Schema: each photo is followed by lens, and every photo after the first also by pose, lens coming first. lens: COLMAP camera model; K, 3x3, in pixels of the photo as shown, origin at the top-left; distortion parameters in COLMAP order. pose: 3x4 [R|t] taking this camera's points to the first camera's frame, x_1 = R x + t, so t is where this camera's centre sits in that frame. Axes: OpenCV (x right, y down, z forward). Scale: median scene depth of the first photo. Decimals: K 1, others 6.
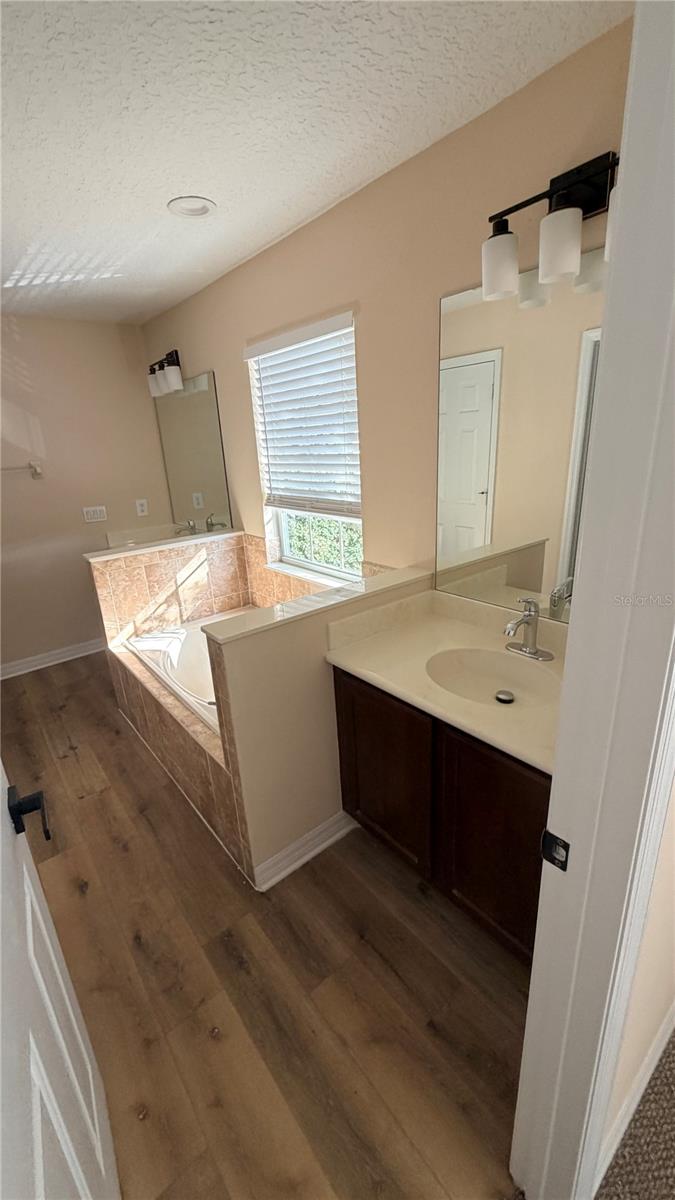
lens RADIAL K [[478.3, 0, 335.9], [0, 478.3, 597.3], [0, 0, 1]] dist [0.001195, 0.001043]
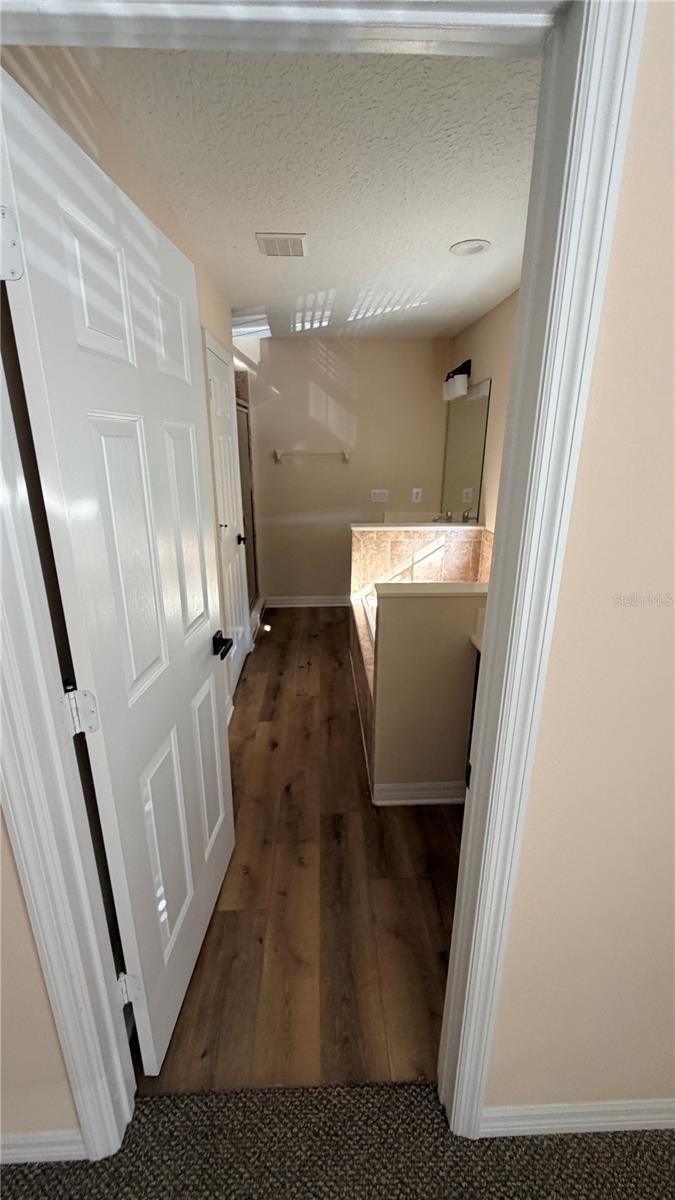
lens RADIAL K [[478.3, 0, 339.2], [0, 478.3, 596.1], [0, 0, 1]] dist [0.001195, 0.001043]
pose [[0.799281, 0.234309, -0.553398, 0.208795], [-0.232898, 0.969668, 0.074180, 0.011642], [0.553993, 0.069594, 0.829607, -0.077391]]
